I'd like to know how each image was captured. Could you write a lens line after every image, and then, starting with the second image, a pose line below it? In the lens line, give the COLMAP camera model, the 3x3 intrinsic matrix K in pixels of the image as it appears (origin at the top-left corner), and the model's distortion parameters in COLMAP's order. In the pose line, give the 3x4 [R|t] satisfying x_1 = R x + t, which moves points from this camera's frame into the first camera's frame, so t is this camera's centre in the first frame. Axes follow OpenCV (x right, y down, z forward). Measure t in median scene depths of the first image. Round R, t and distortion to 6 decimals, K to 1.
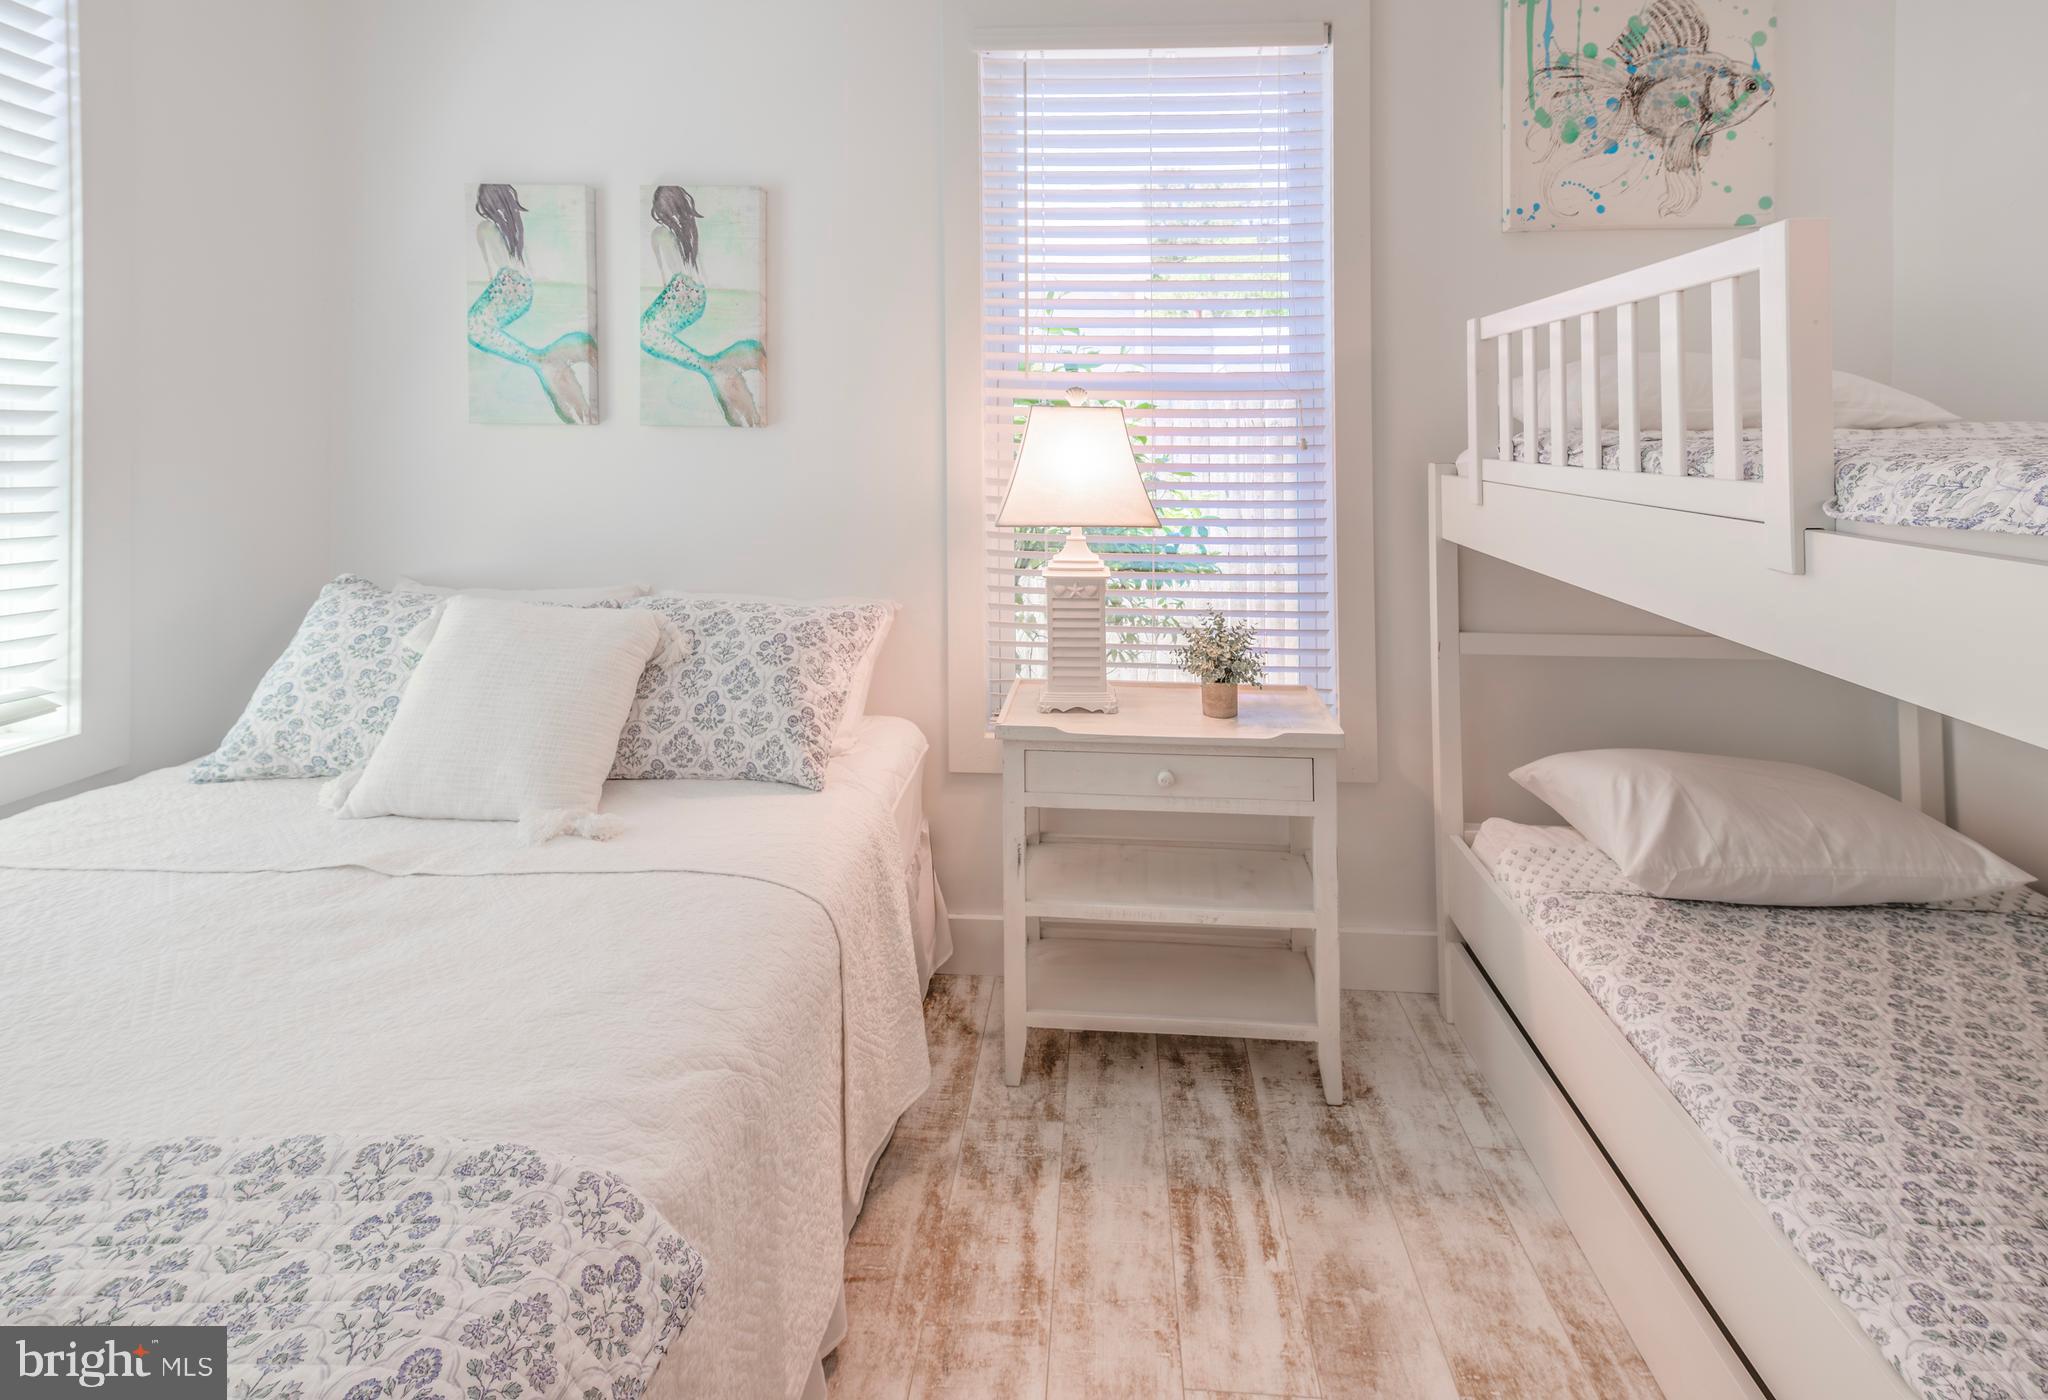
lens RADIAL K [[915.6, 0, 1024.0], [0, 915.6, 700.0], [0, 0, 1]] dist [0.028081, 0.000289]
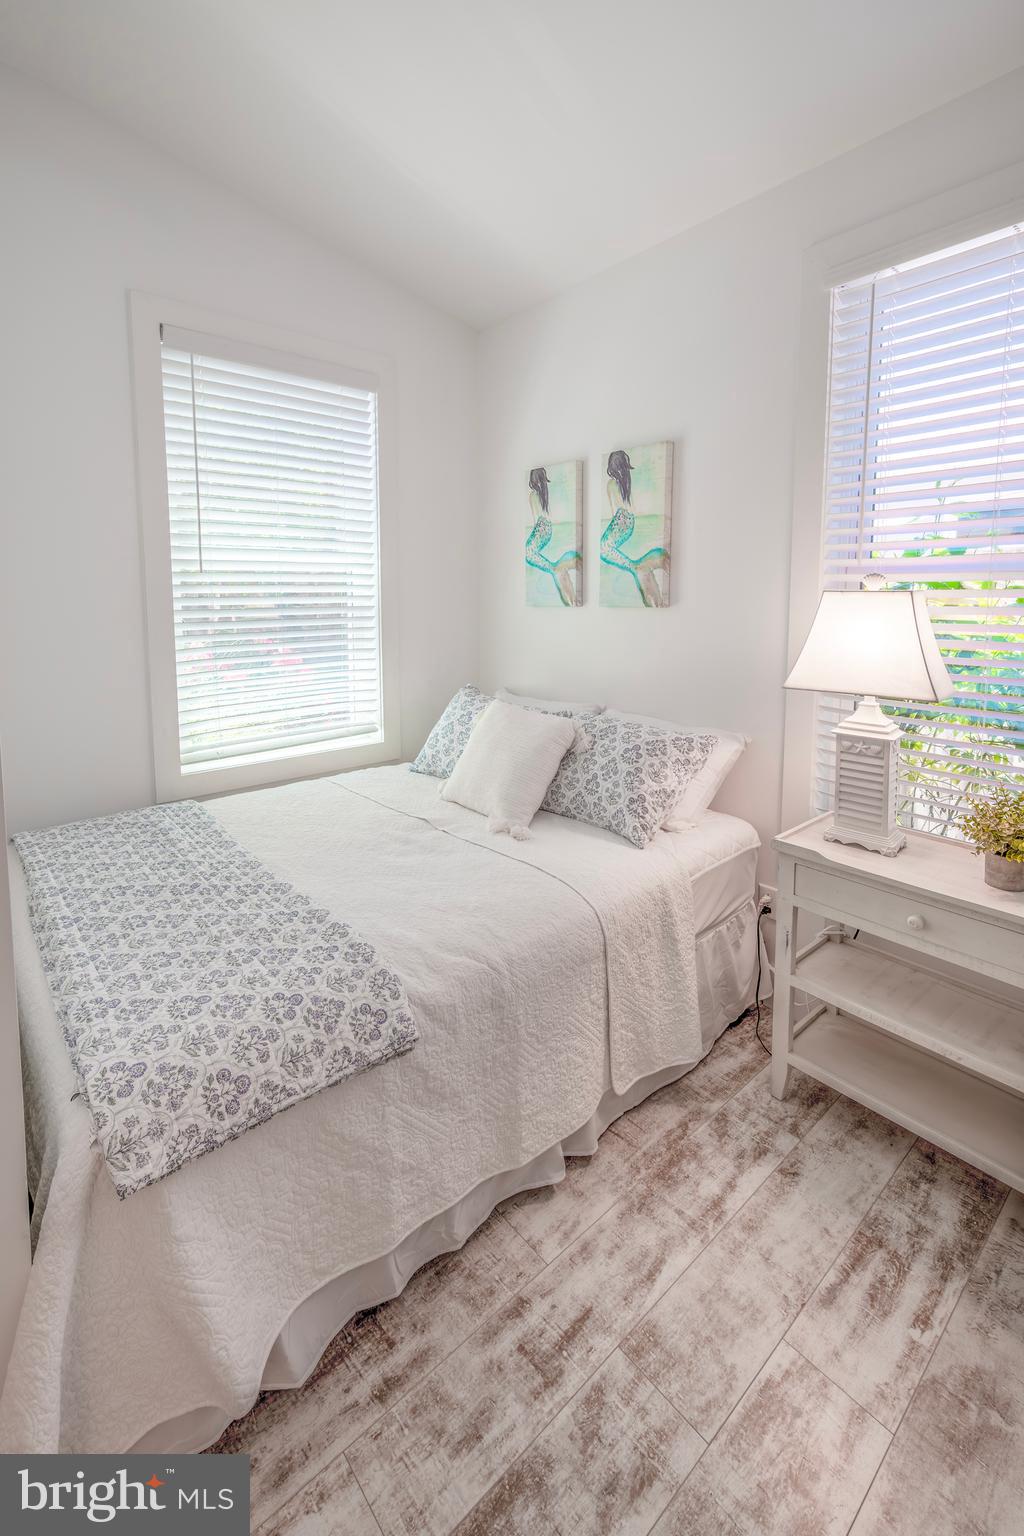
lens RADIAL K [[605.4, 0, 512.8], [0, 605.4, 872.1], [0, 0, 1]] dist [-0.000879, -0.000098]
pose [[0.681214, 0.295332, -0.669870, 0.347845], [-0.196736, 0.955209, 0.221065, -0.050939], [0.705154, -0.018805, 0.708805, 0.106804]]
